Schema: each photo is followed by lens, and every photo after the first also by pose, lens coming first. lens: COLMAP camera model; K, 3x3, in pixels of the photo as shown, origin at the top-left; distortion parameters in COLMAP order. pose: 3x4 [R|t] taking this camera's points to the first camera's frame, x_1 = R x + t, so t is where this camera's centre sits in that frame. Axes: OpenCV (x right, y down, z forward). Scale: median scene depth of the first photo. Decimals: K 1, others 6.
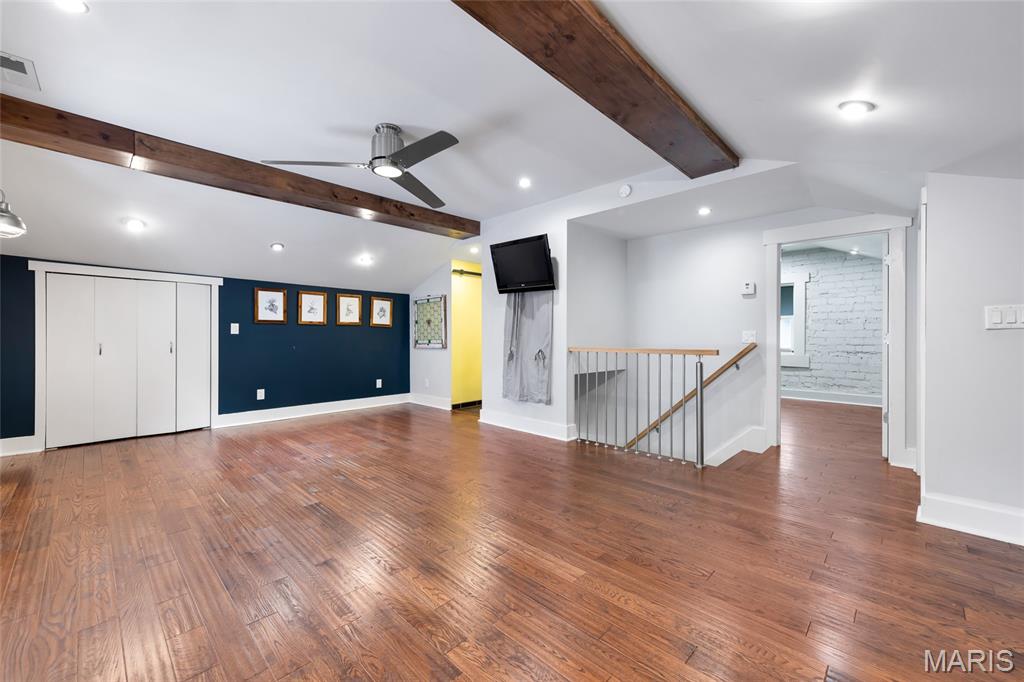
lens RADIAL K [[412.2, 0, 516.2], [0, 412.2, 341.7], [0, 0, 1]] dist [0.001170, 0.000420]
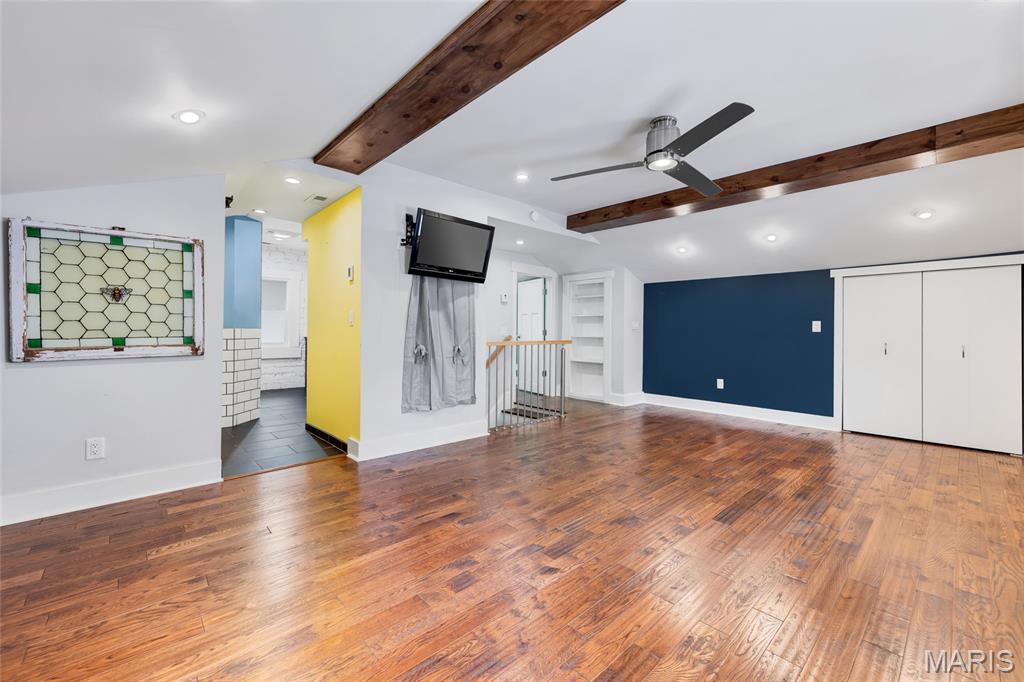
lens RADIAL K [[412.2, 0, 516.2], [0, 412.2, 341.7], [0, 0, 1]] dist [0.001170, 0.000420]
pose [[0.051301, -0.026596, 0.998329, -0.768148], [0.005537, 0.999638, 0.026346, -0.011779], [-0.998668, 0.004176, 0.051430, 0.757096]]
